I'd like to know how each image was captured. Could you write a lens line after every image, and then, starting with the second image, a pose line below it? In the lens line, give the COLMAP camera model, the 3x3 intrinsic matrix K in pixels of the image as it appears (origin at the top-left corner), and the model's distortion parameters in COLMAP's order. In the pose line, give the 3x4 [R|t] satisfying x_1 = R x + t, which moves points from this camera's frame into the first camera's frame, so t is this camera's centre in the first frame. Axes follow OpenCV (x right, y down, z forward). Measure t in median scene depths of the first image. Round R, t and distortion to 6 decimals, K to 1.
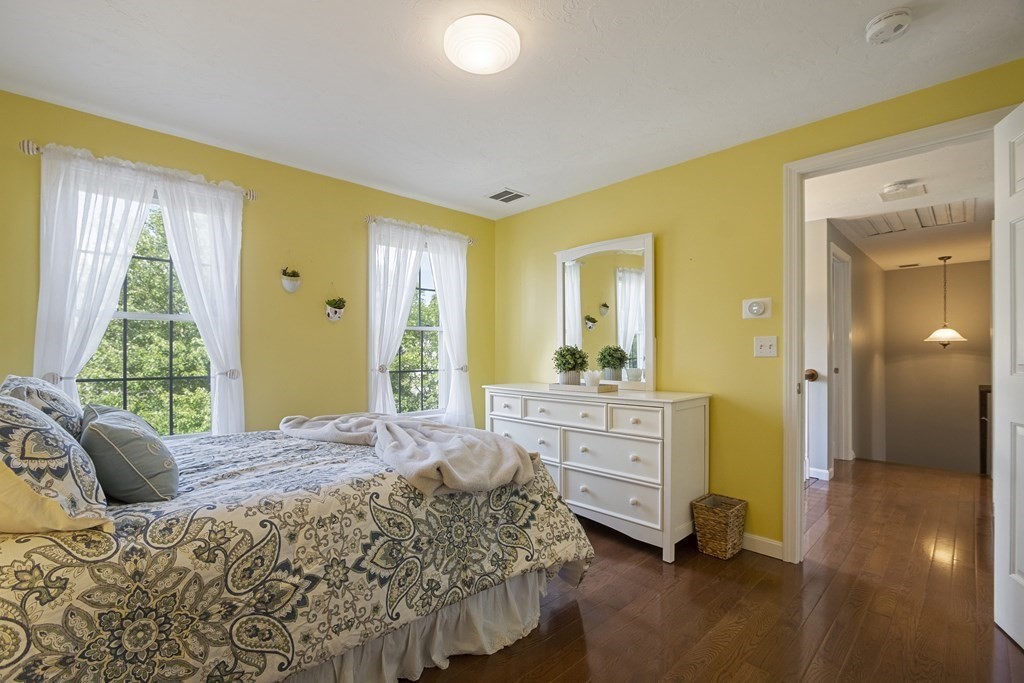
lens RADIAL K [[461.8, 0, 510.3], [0, 461.8, 347.2], [0, 0, 1]] dist [-0.011332, 0.002171]
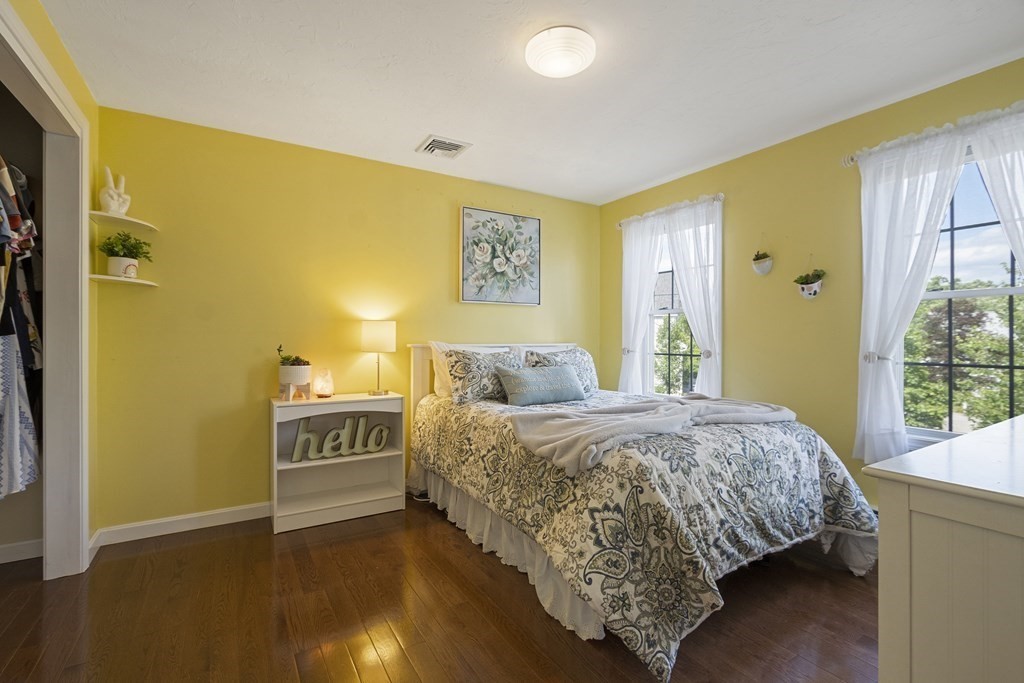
lens RADIAL K [[461.8, 0, 510.5], [0, 461.8, 341.0], [0, 0, 1]] dist [-0.011332, 0.002171]
pose [[-0.212394, 0.004012, -0.977176, 1.029098], [0.012006, 0.999927, 0.001496, 0.025049], [0.977110, -0.011414, -0.212426, 1.129742]]
